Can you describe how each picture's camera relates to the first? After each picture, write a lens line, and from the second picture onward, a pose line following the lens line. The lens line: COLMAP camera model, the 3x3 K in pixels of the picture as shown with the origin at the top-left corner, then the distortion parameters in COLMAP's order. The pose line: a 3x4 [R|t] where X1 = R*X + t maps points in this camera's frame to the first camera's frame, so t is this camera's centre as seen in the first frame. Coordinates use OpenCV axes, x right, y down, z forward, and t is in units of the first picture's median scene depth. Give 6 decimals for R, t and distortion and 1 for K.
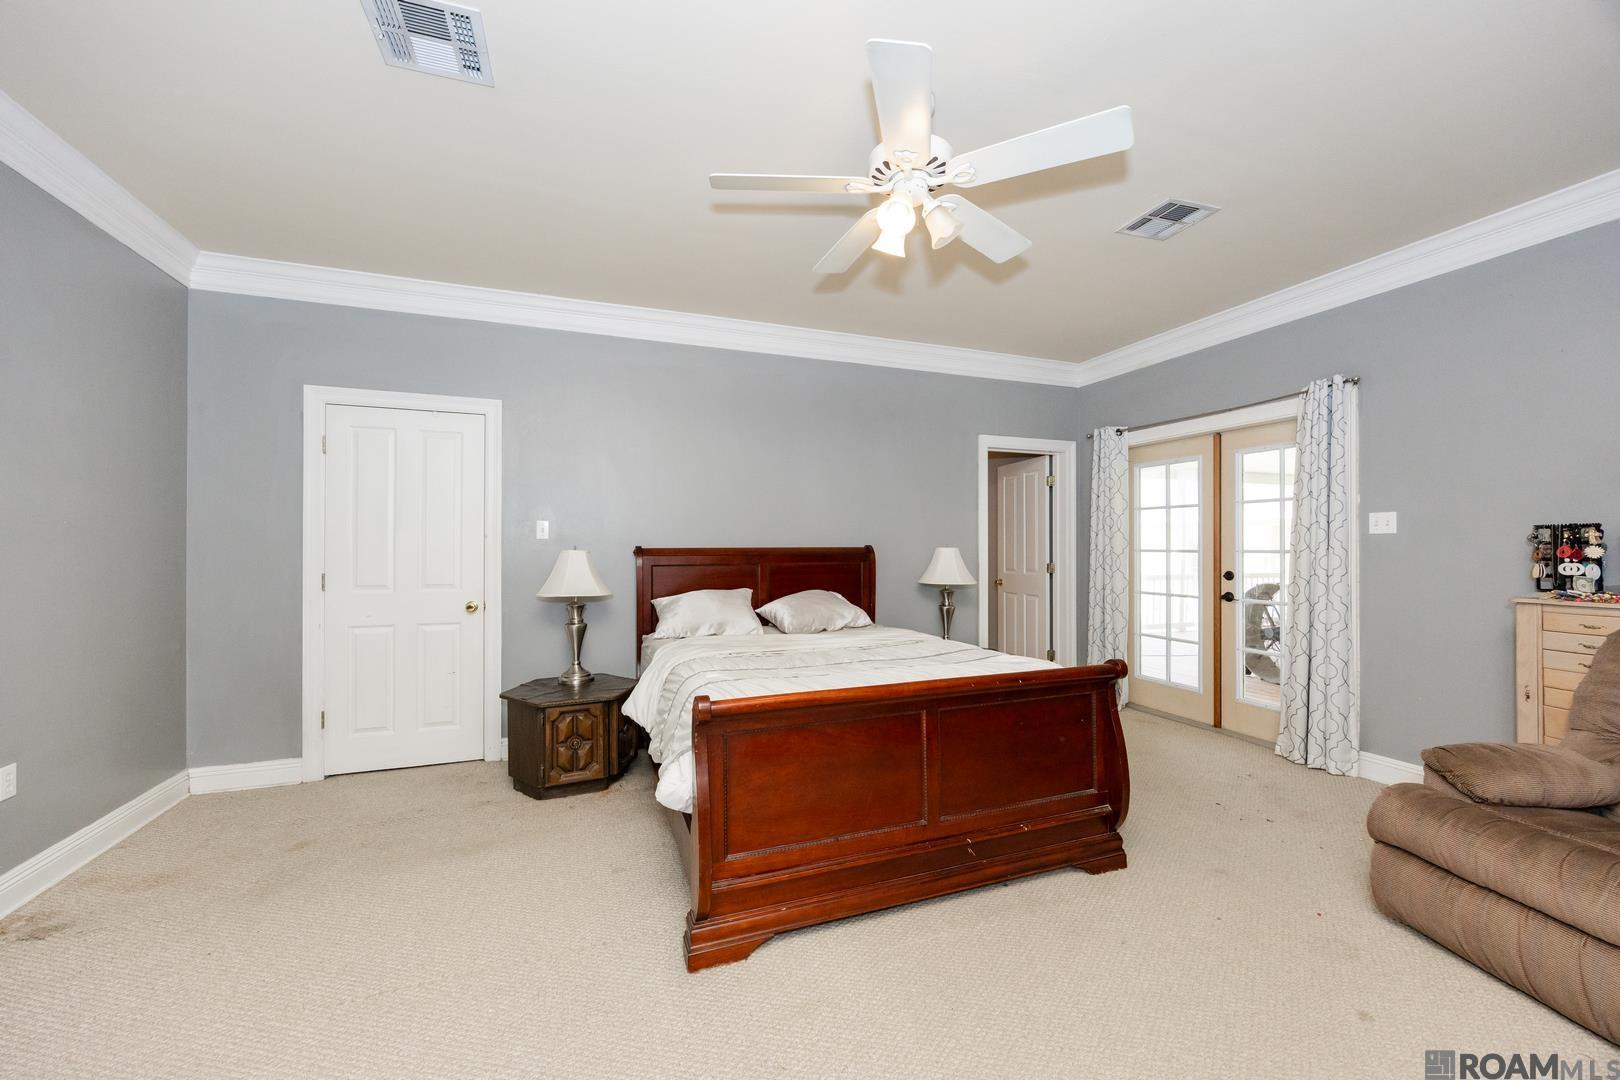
lens RADIAL K [[622.2, 0, 809.0], [0, 622.2, 540.1], [0, 0, 1]] dist [-0.001818, -0.000331]
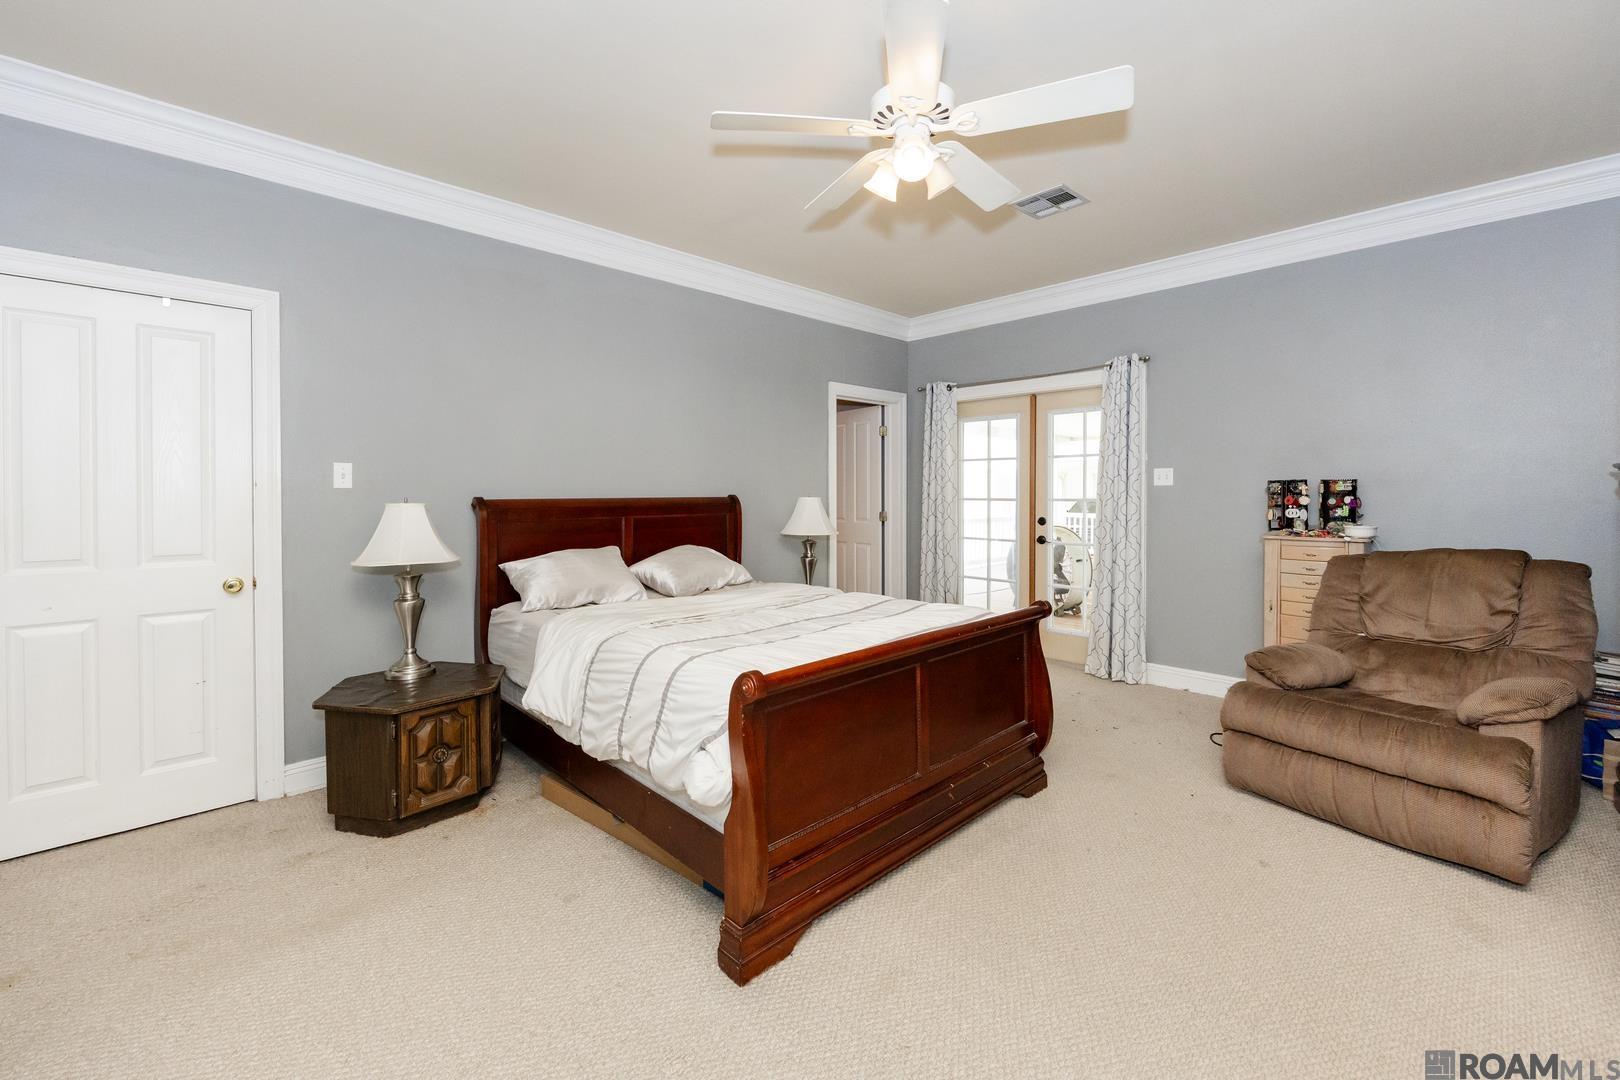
lens RADIAL K [[672.2, 0, 807.7], [0, 672.2, 503.2], [0, 0, 1]] dist [-0.002567, 0.000088]
pose [[0.917185, -0.006551, 0.398407, -0.254406], [-0.003443, 0.999697, 0.024365, -0.005574], [-0.398446, -0.023719, 0.916885, 0.057524]]
